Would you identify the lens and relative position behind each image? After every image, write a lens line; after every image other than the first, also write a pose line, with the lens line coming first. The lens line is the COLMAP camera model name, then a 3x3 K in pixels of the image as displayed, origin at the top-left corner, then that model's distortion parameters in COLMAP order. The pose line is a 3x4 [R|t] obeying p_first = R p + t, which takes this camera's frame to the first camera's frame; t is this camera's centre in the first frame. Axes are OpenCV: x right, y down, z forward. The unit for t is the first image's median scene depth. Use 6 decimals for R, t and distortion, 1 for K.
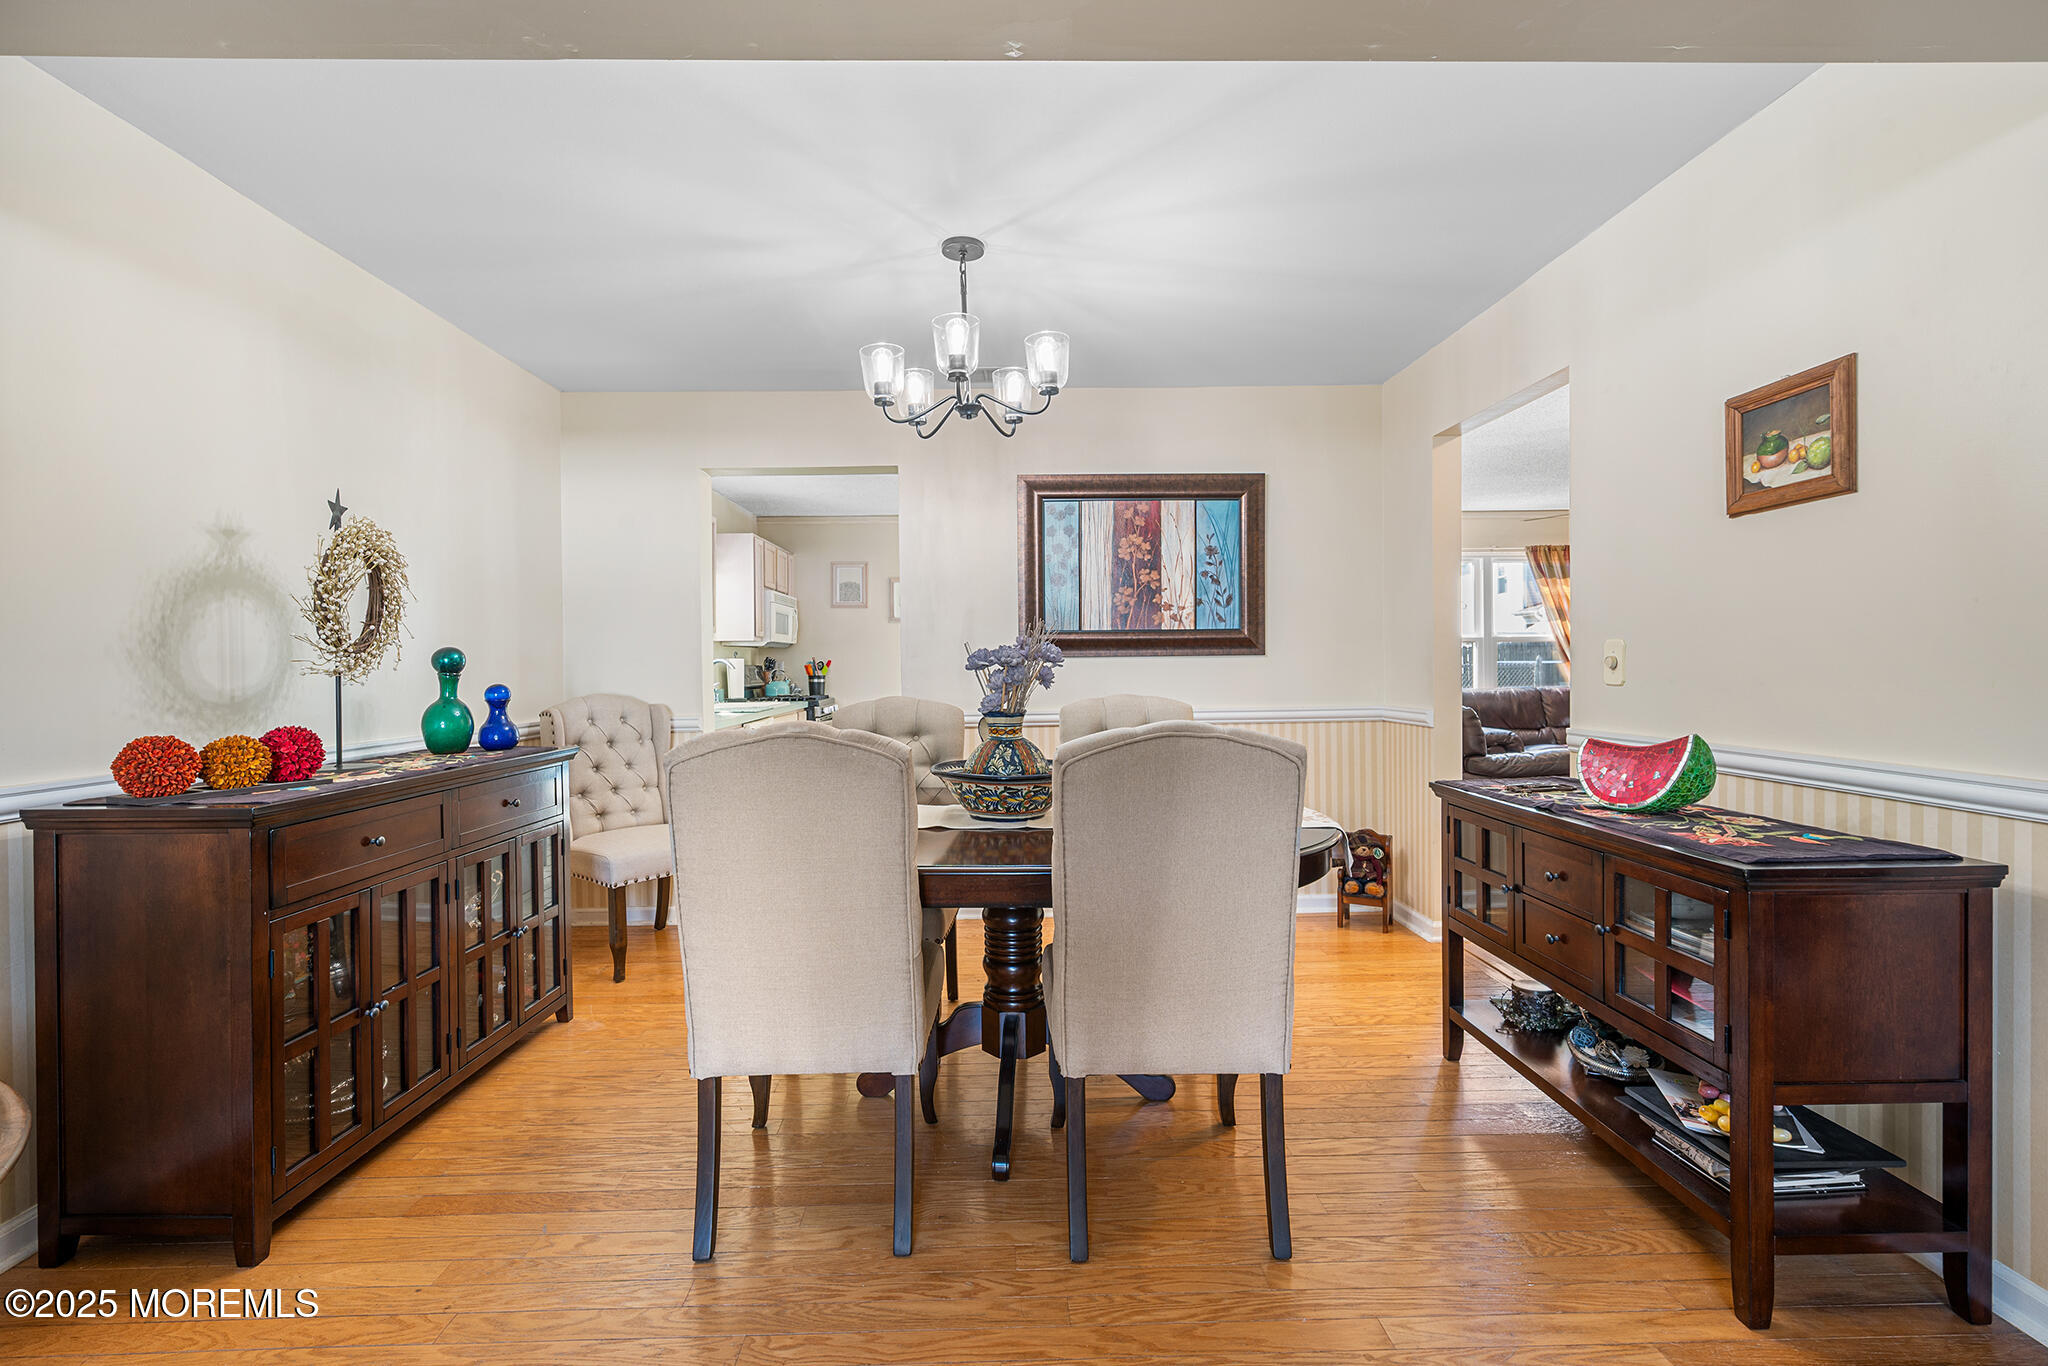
lens RADIAL K [[912.6, 0, 1016.5], [0, 912.6, 669.6], [0, 0, 1]] dist [0.000398, 0.000152]
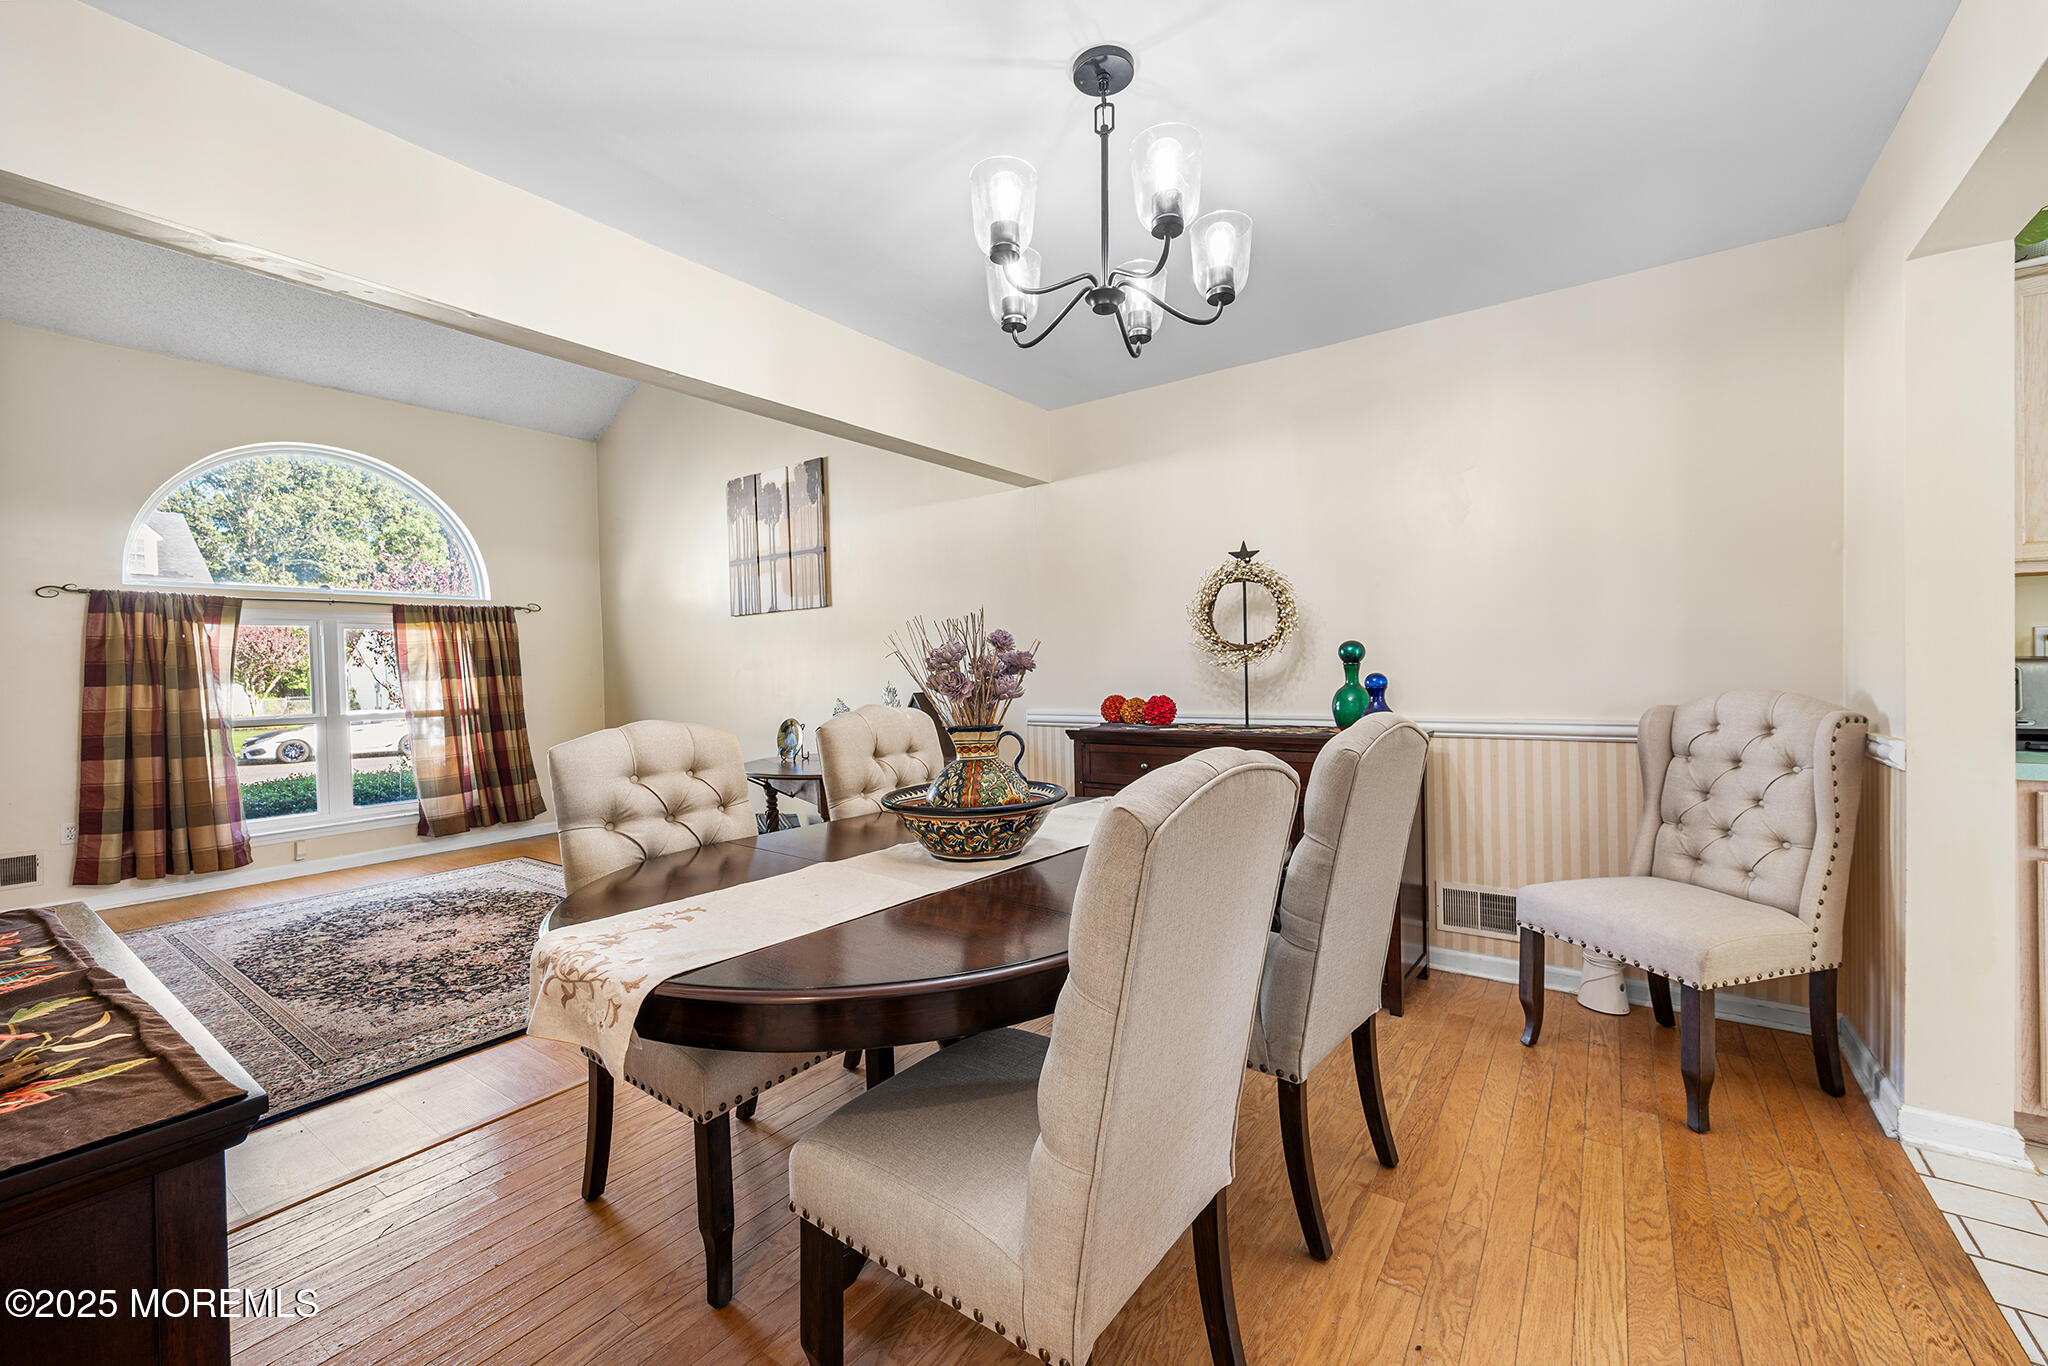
lens RADIAL K [[836.6, 0, 1025.5], [0, 836.6, 674.2], [0, 0, 1]] dist [0.000351, 0.000075]
pose [[-0.598173, 0.033673, -0.800659, 0.359613], [0.026602, 0.999401, 0.022157, -0.012260], [0.800925, -0.008045, -0.598711, 0.952653]]
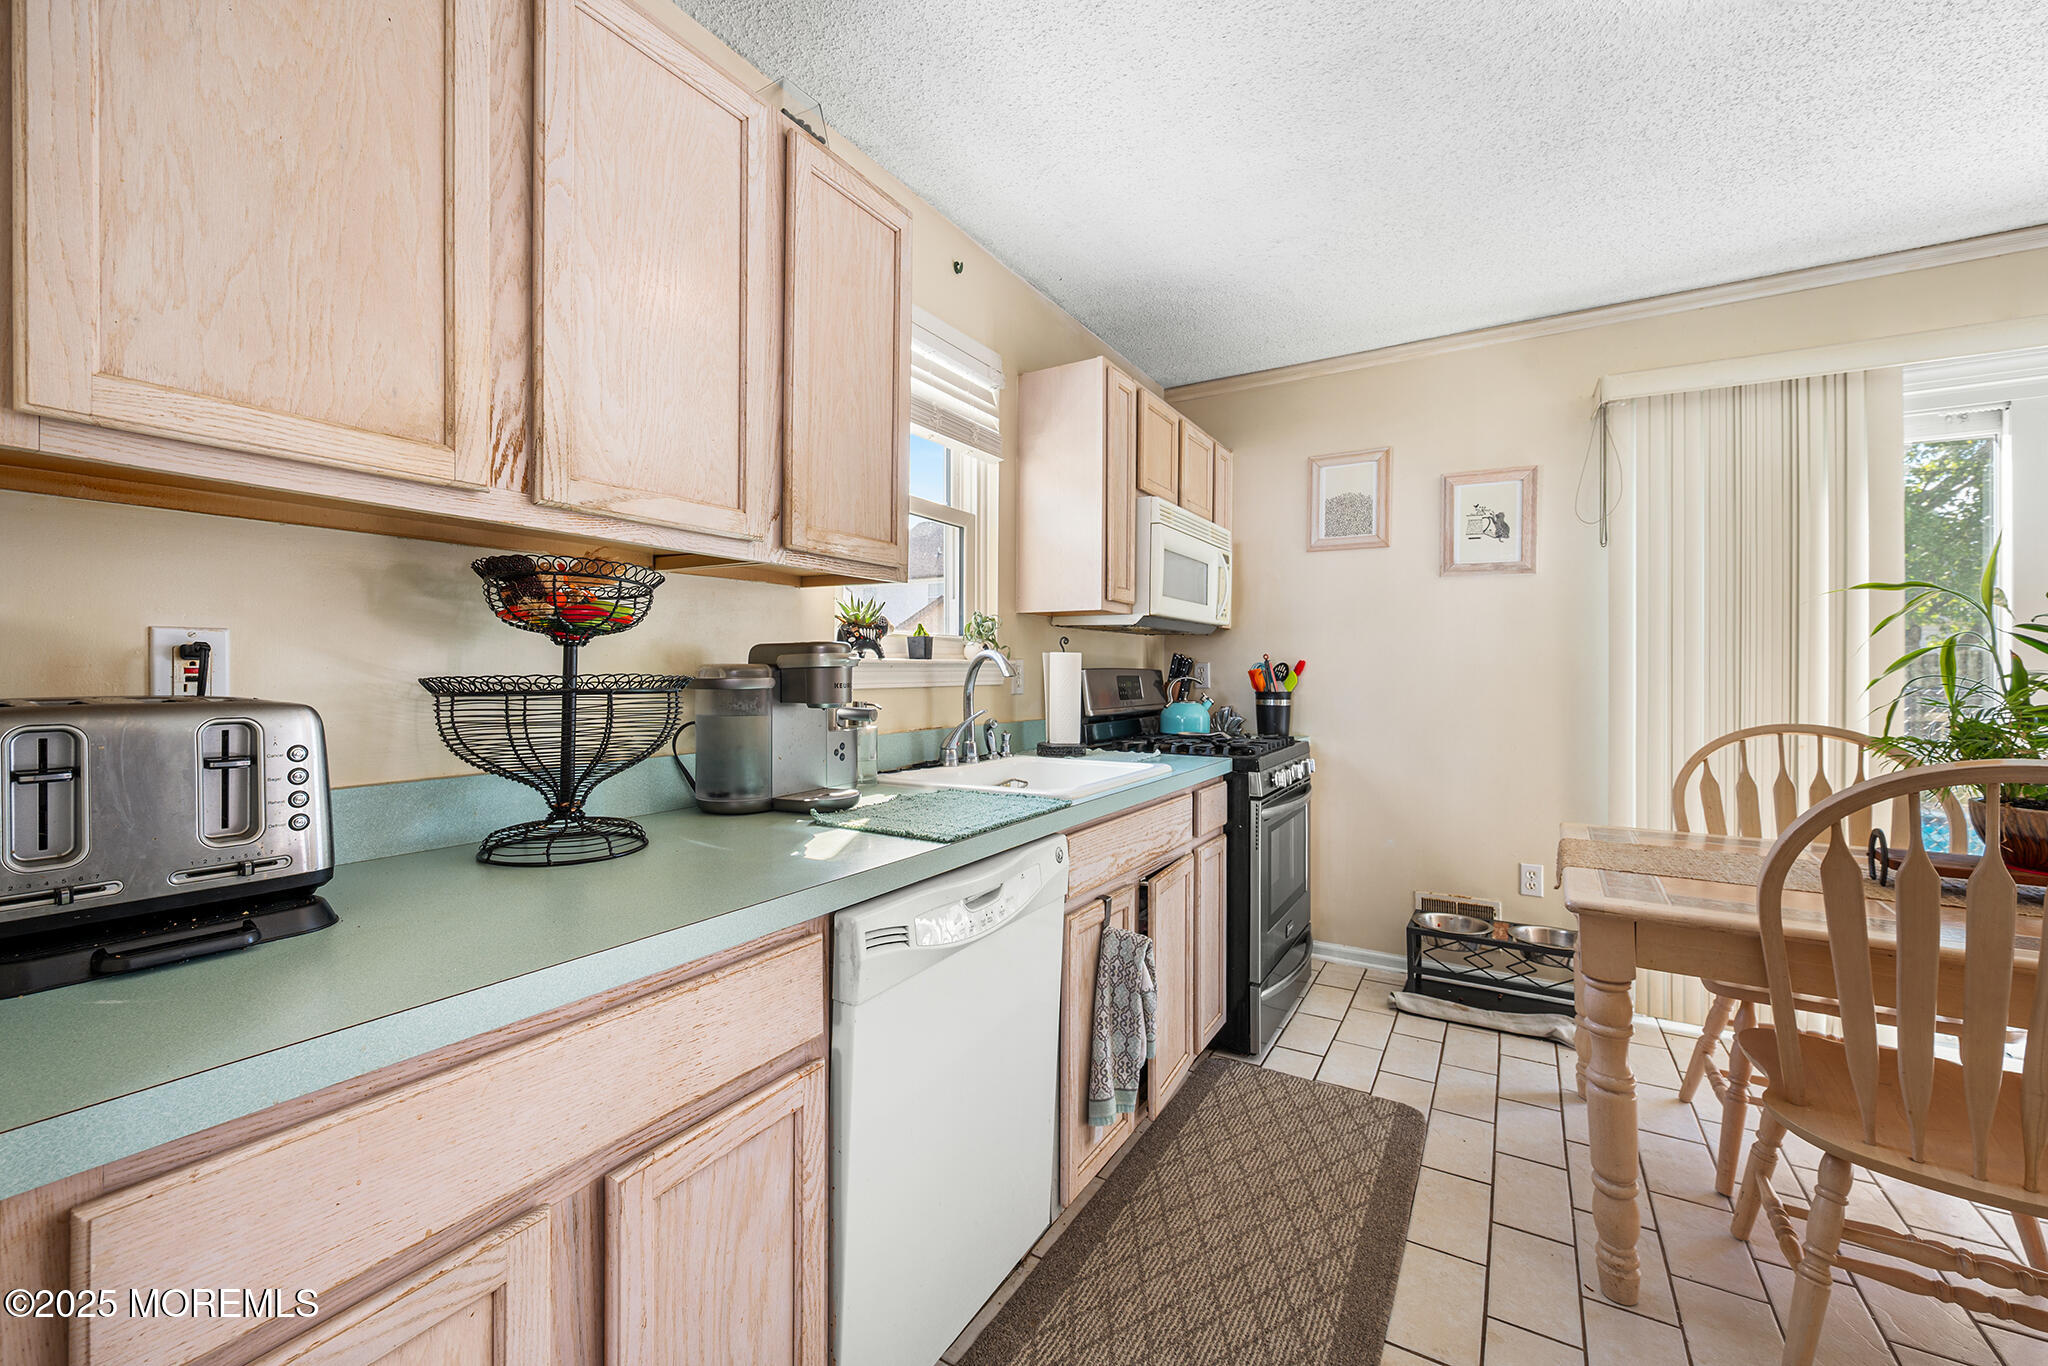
lens RADIAL K [[836.6, 0, 1025.5], [0, 836.6, 674.2], [0, 0, 1]] dist [0.000351, 0.000075]
pose [[0.848111, 0.014053, -0.529632, -0.190659], [-0.015342, 0.999880, 0.001963, -0.003367], [0.529596, 0.006461, 0.848225, 1.102338]]
